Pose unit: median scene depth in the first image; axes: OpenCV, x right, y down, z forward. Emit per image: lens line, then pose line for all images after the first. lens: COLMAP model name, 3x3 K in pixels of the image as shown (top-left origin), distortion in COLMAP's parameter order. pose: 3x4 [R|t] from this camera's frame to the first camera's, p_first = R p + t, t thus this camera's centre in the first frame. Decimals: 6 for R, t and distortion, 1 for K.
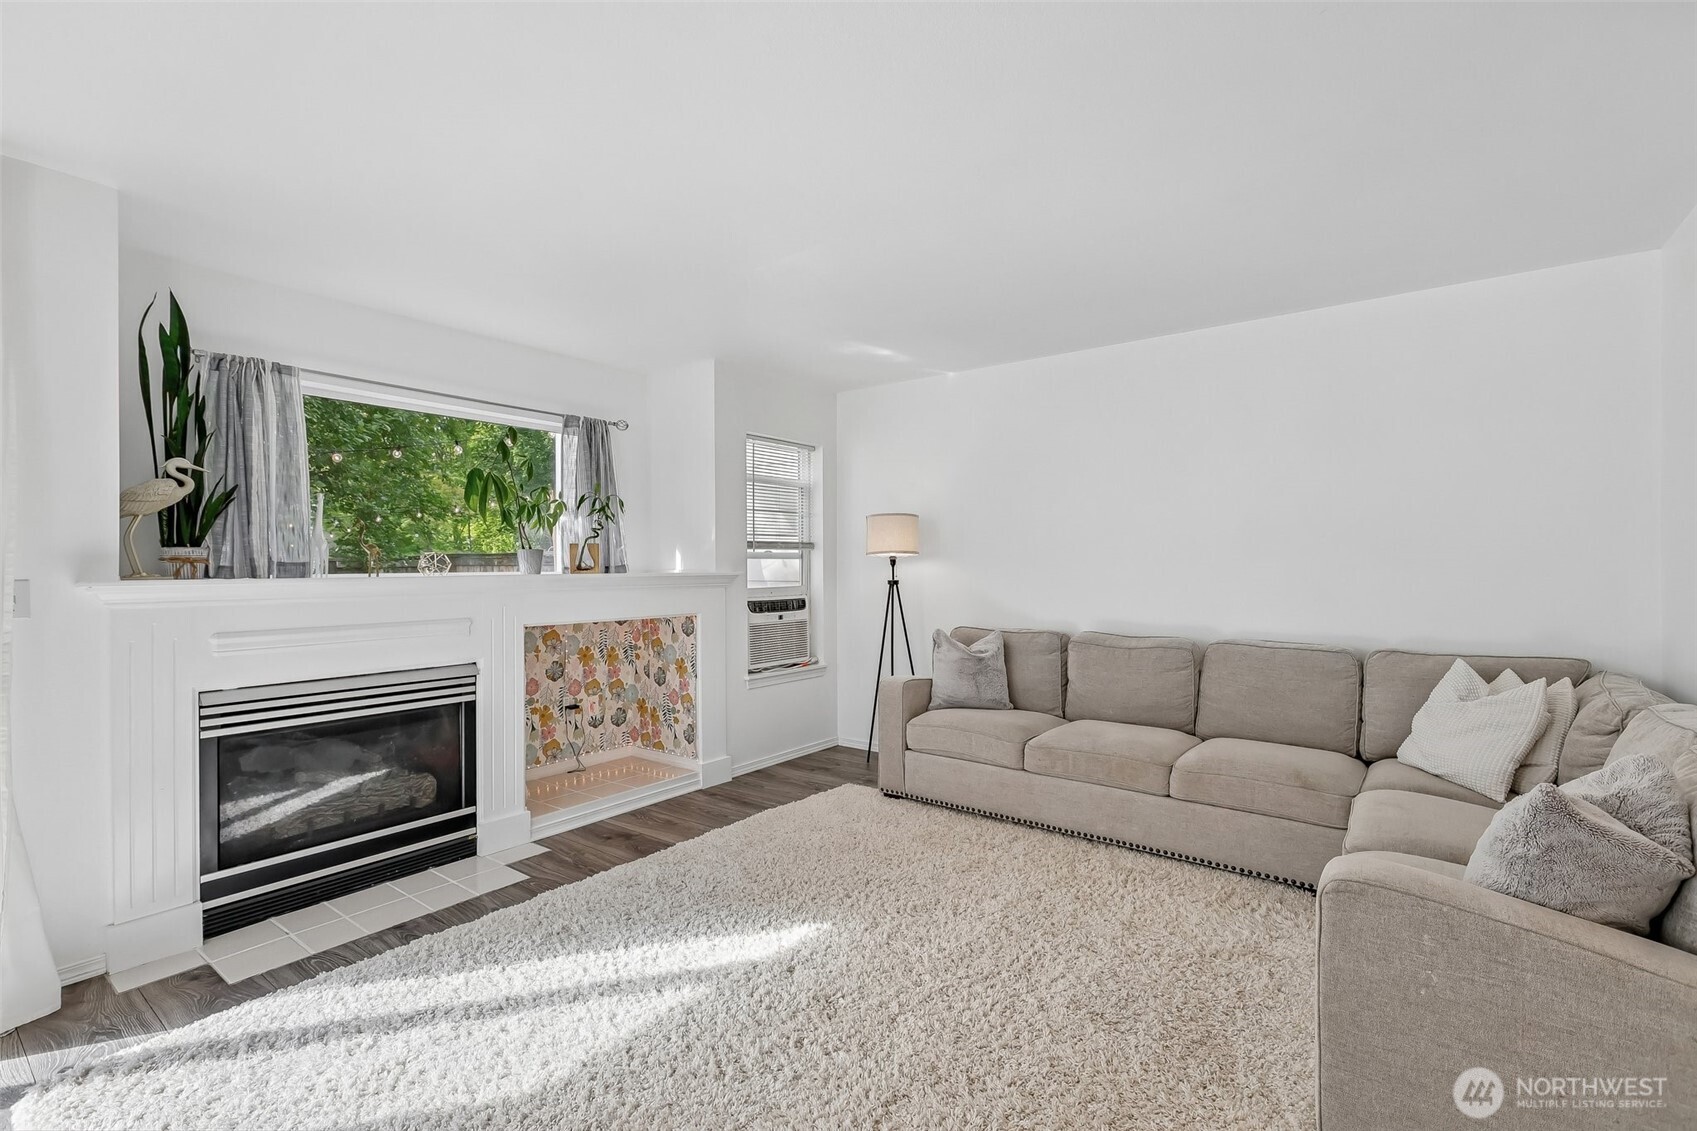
lens RADIAL K [[745.7, 0, 850.8], [0, 745.7, 565.5], [0, 0, 1]] dist [-0.009296, 0.003345]
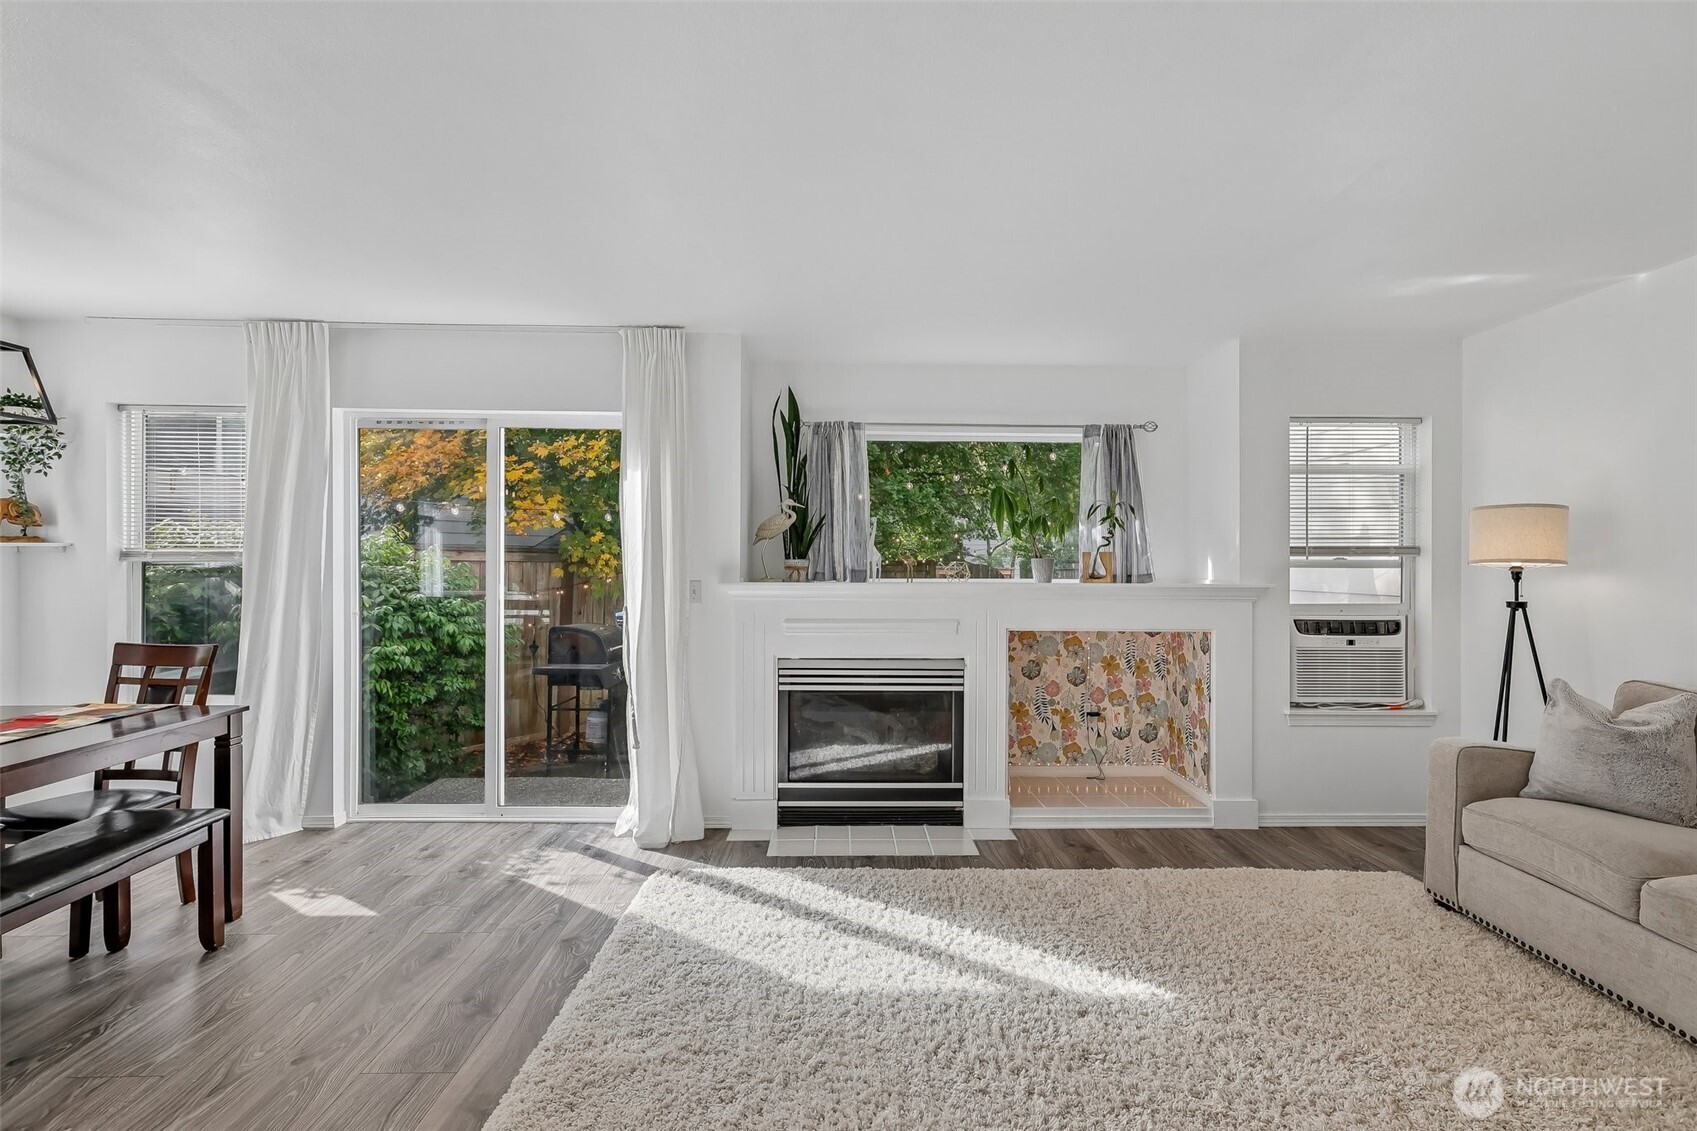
lens RADIAL K [[806.0, 0, 863.9], [0, 806.0, 567.2], [0, 0, 1]] dist [-0.003532, -0.000004]
pose [[0.620856, 0.009225, -0.783870, 0.376086], [-0.007101, 0.999956, 0.006144, -0.017496], [0.783893, 0.001752, 0.620894, 0.103778]]
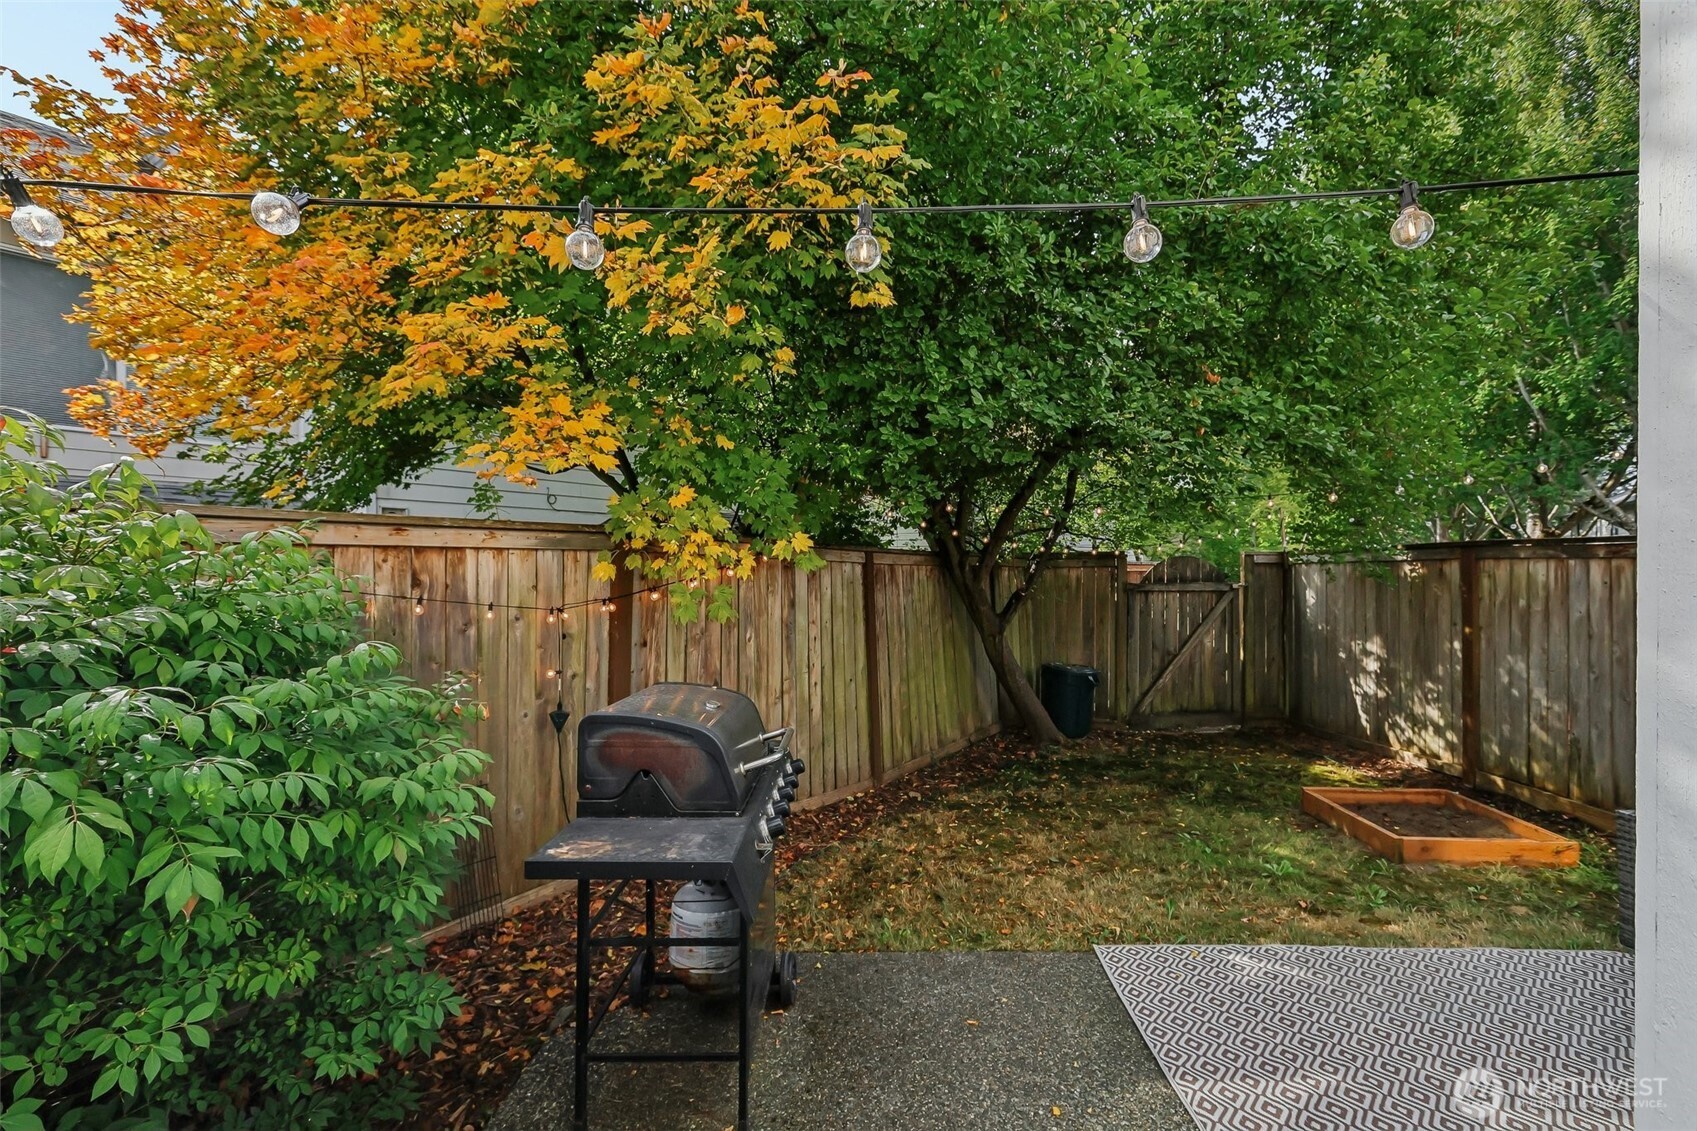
lens RADIAL K [[745.7, 0, 871.4], [0, 745.7, 566.2], [0, 0, 1]] dist [-0.009296, 0.003345]
pose [[0.605962, 0.003285, -0.795487, -0.928357], [-0.000193, 0.999992, 0.003983, 0.008790], [0.795493, -0.002260, 0.605958, 0.518295]]
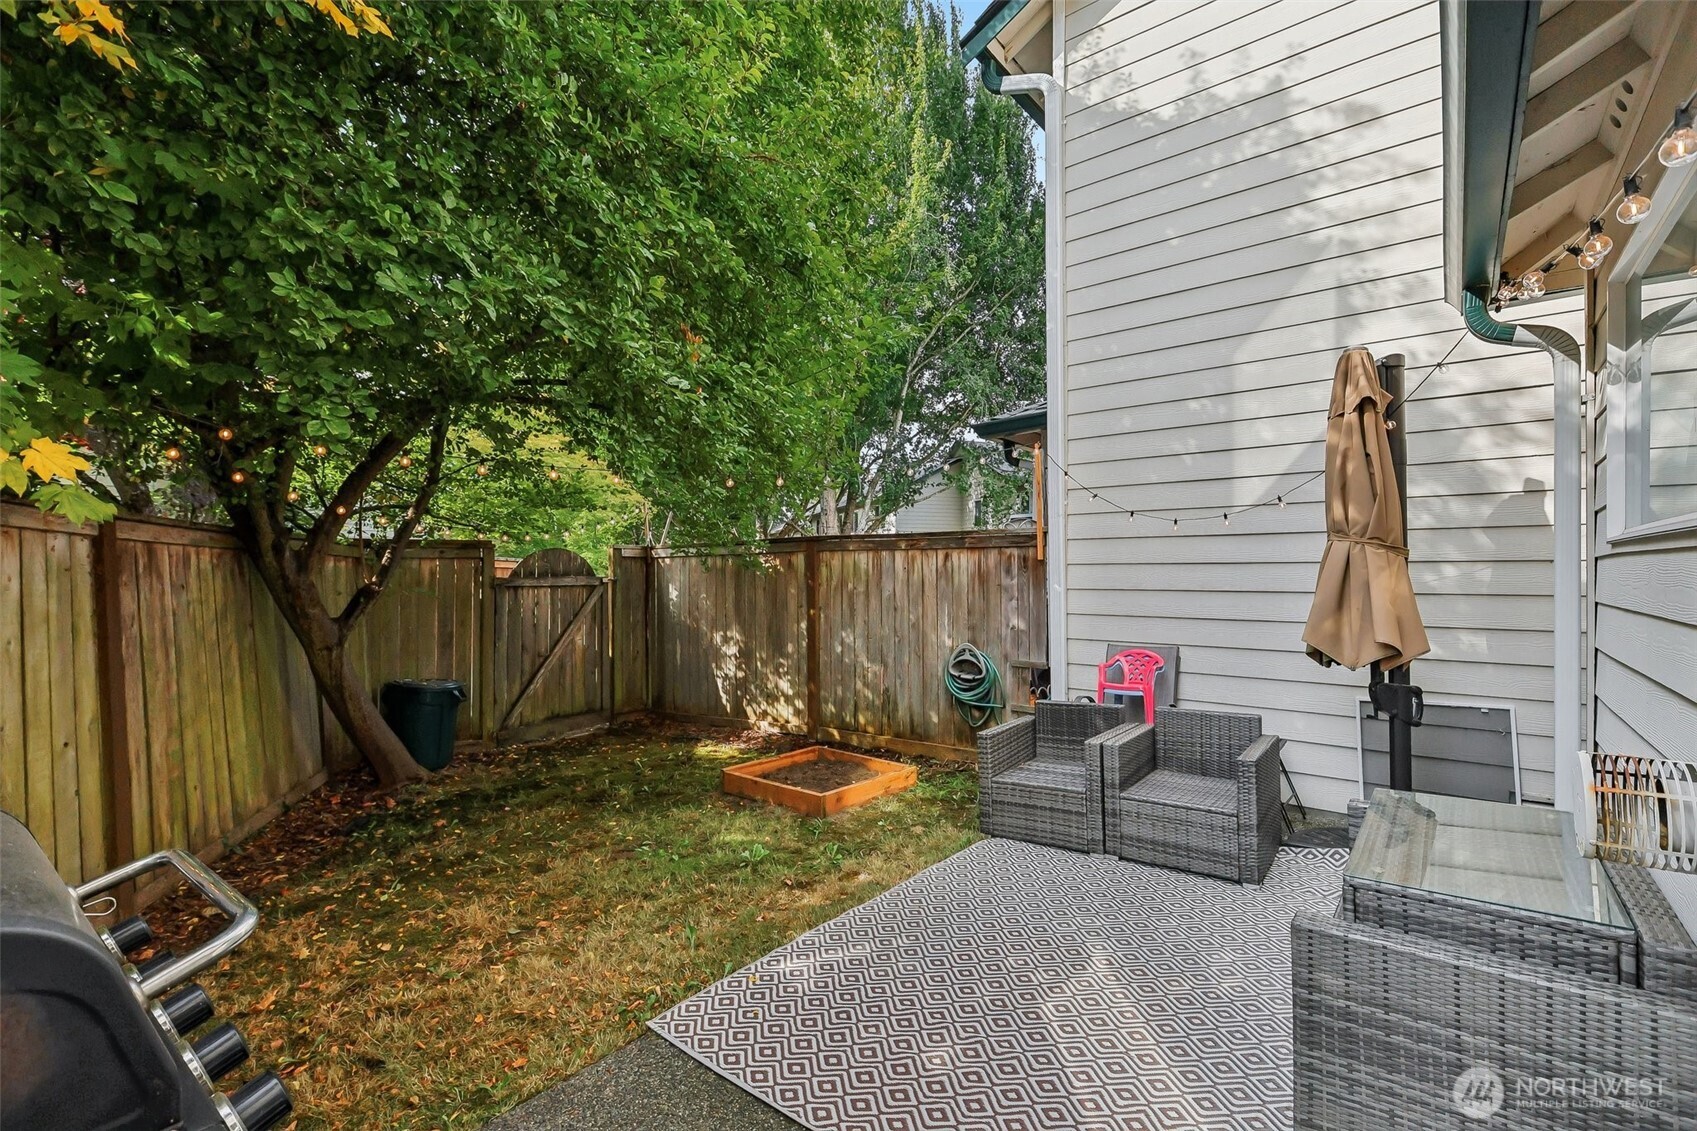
lens RADIAL K [[745.7, 0, 859.3], [0, 745.7, 560.5], [0, 0, 1]] dist [-0.009296, 0.003345]
pose [[0.999707, 0.000867, -0.024191, -1.208118], [-0.001259, 0.999868, -0.016206, 0.047178], [0.024174, 0.016232, 0.999576, 0.576595]]
